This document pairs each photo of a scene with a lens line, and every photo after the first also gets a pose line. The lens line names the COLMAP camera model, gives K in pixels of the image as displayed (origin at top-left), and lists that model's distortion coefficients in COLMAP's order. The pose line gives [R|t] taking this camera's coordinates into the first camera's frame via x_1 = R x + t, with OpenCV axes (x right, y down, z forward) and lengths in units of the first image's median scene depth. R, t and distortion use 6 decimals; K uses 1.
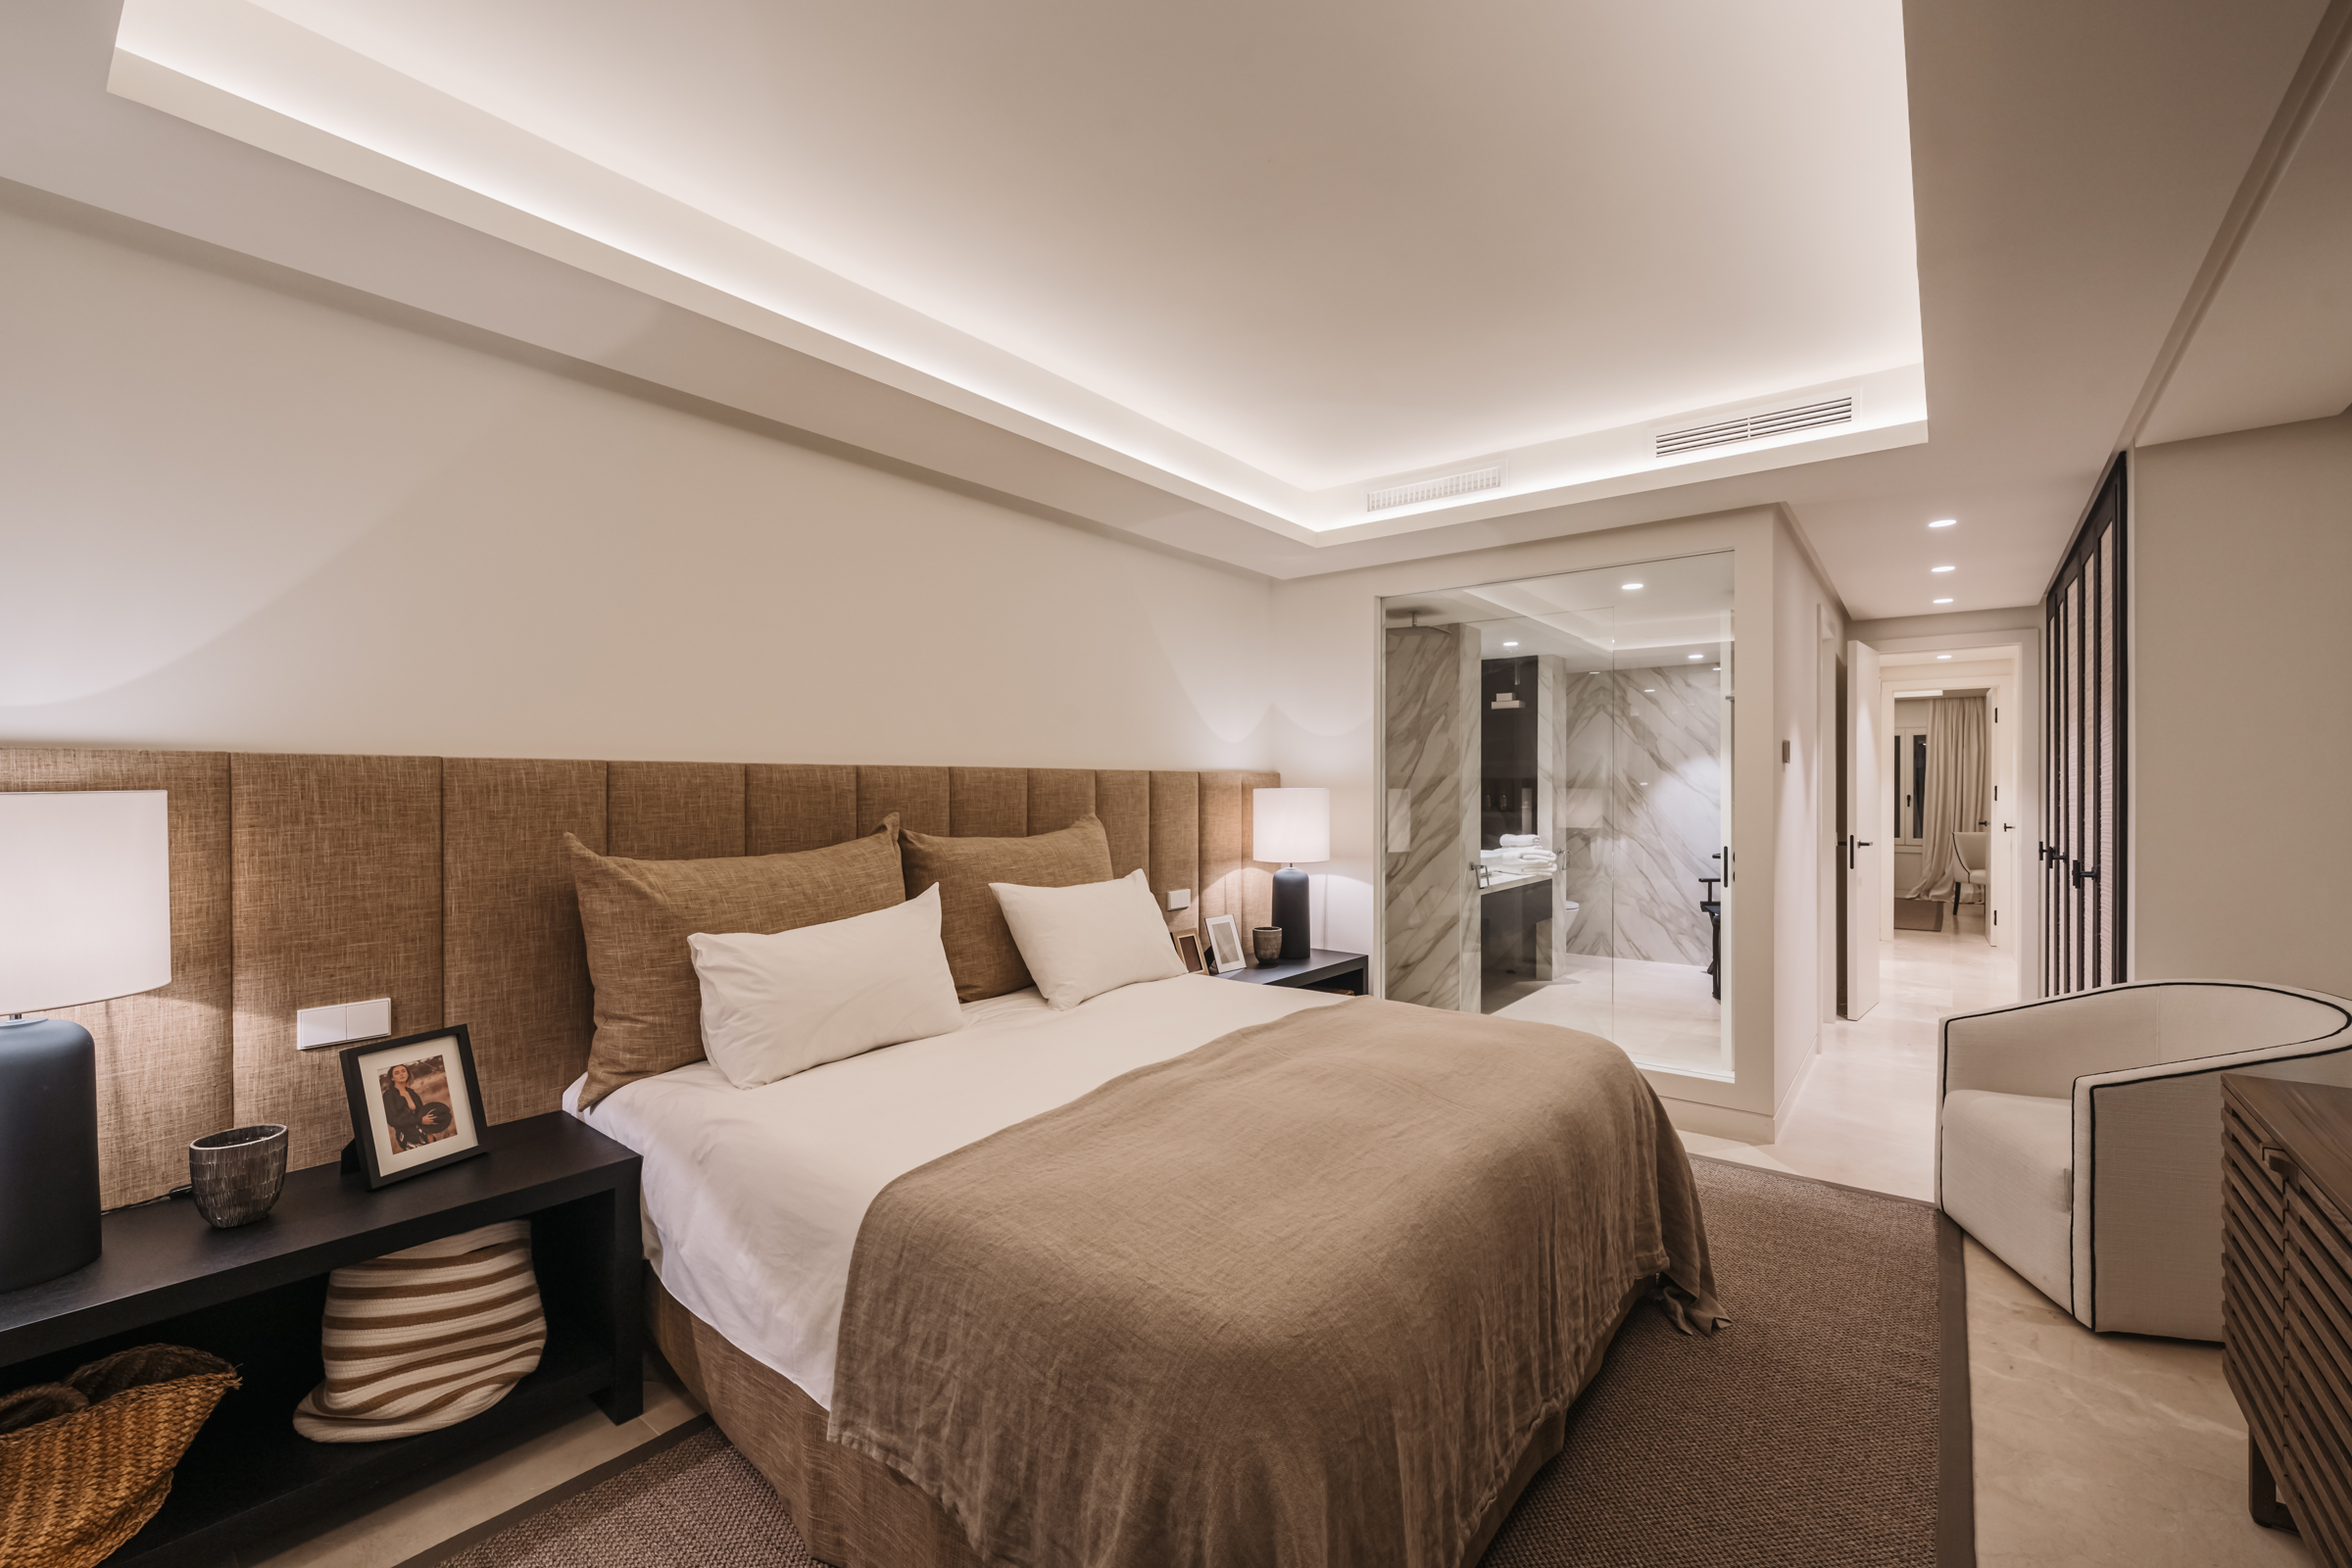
lens RADIAL K [[955.7, 0, 1176.0], [0, 955.7, 784.0], [0, 0, 1]] dist [-0.000284, -0.000124]
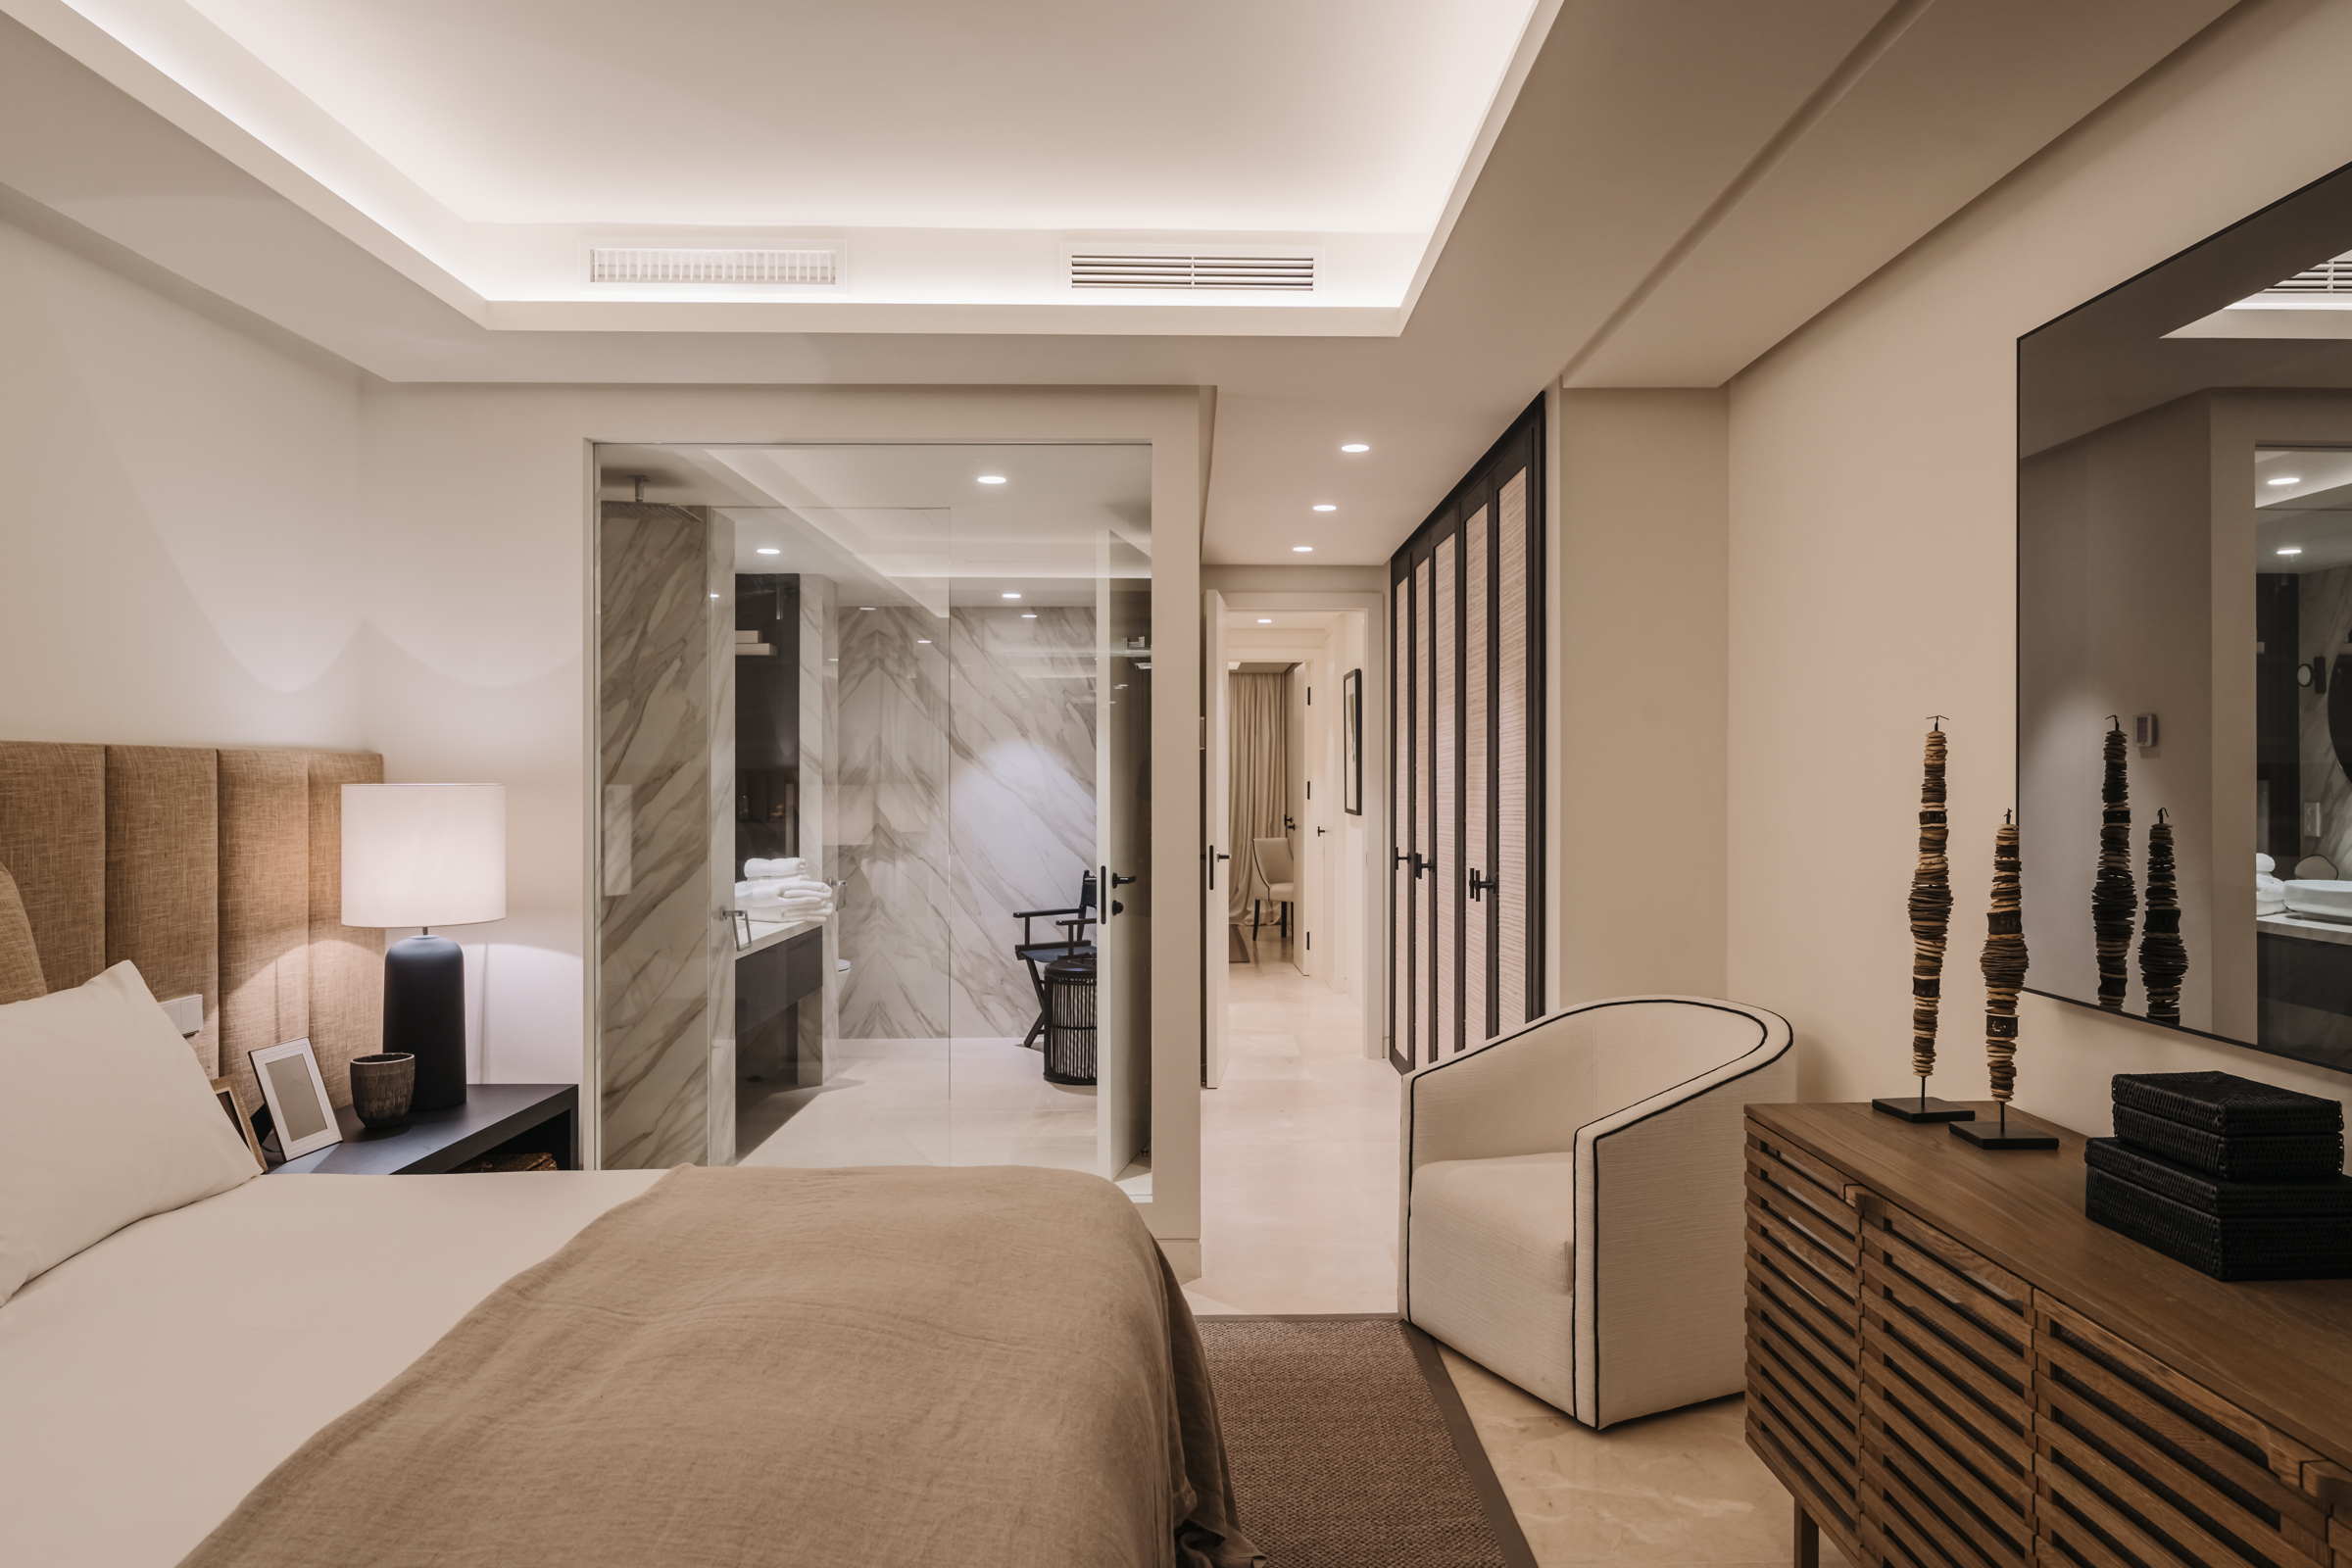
lens RADIAL K [[1496.6, 0, 1176.0], [0, 1496.6, 784.0], [0, 0, 1]] dist [0.002683, 0.000119]
pose [[0.776969, -0.000357, 0.629539, -0.075953], [-0.001735, 0.999995, 0.002708, 0.001903], [-0.629537, -0.003196, 0.776964, 0.106480]]
